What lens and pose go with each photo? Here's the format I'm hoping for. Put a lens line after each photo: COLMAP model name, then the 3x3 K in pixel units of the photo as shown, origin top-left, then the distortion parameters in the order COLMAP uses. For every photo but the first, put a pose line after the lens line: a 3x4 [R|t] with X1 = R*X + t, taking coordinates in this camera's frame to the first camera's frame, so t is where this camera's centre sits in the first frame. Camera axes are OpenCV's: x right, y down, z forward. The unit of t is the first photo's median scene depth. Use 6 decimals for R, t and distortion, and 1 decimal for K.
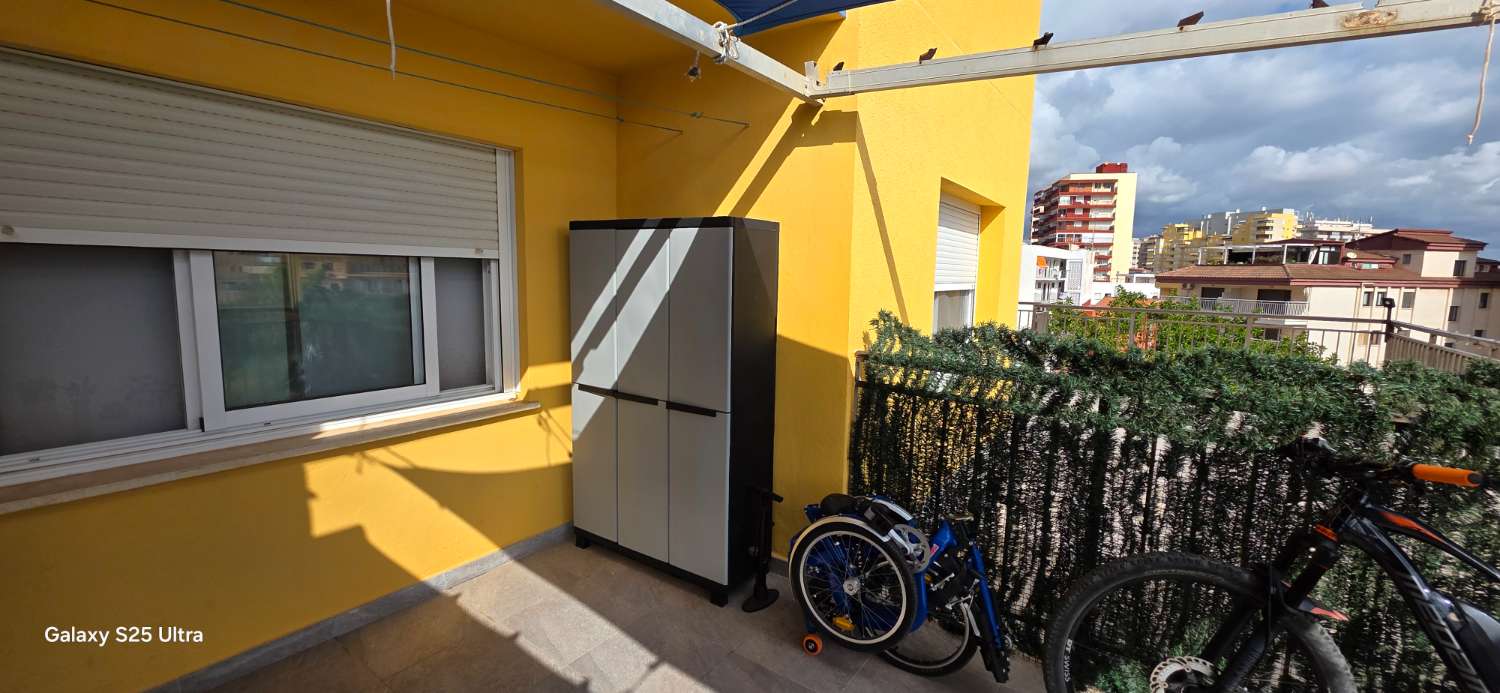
lens RADIAL K [[603.5, 0, 750.1], [0, 603.5, 335.7], [0, 0, 1]] dist [0.002300, -0.000924]
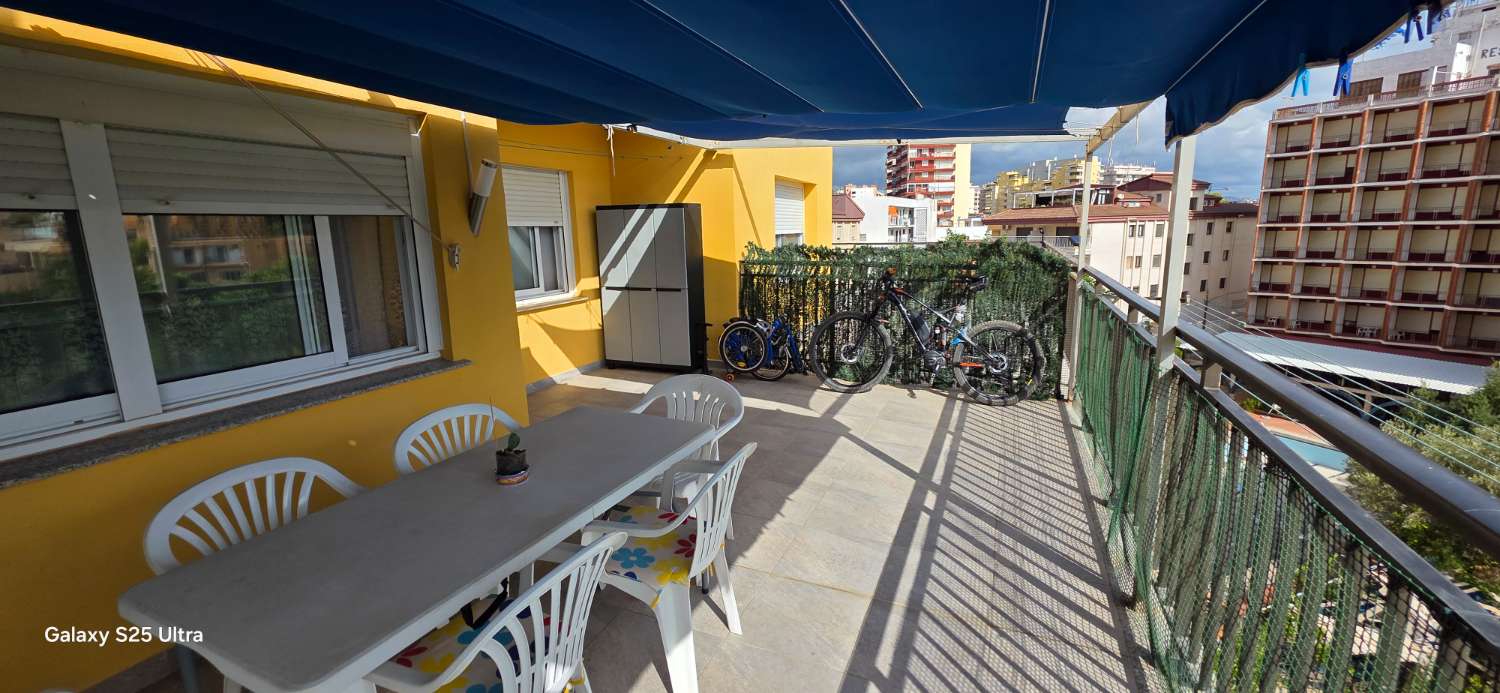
lens RADIAL K [[603.5, 0, 746.7], [0, 603.5, 337.7], [0, 0, 1]] dist [0.002300, -0.000924]
pose [[0.978566, -0.078621, 0.190337, -0.231692], [0.064745, 0.994844, 0.078064, 0.129642], [-0.195493, -0.064067, 0.978610, -1.148512]]
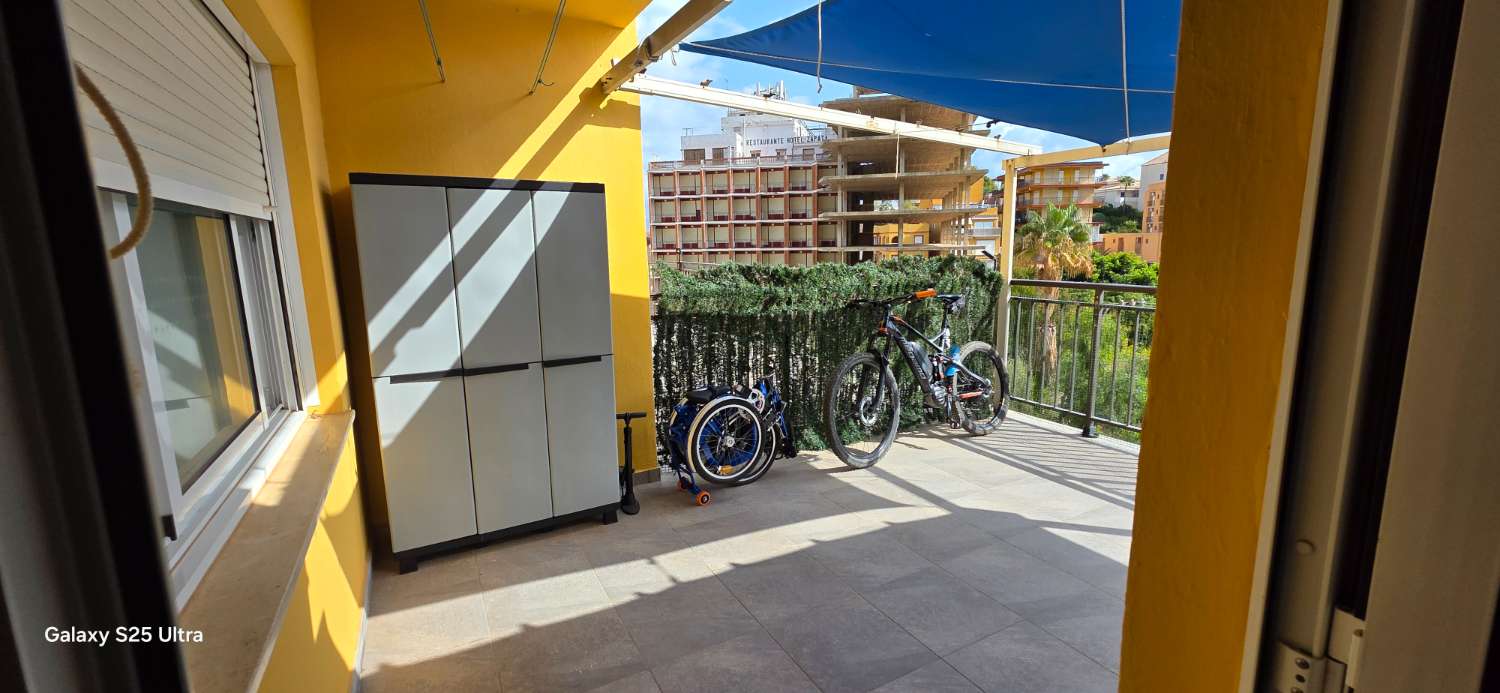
lens RADIAL K [[603.5, 0, 746.8], [0, 603.5, 336.9], [0, 0, 1]] dist [0.002300, -0.000924]
pose [[0.427371, -0.165962, 0.888713, -0.836647], [0.120844, 0.984672, 0.125770, -0.017671], [-0.895964, 0.053645, 0.440876, 0.218422]]
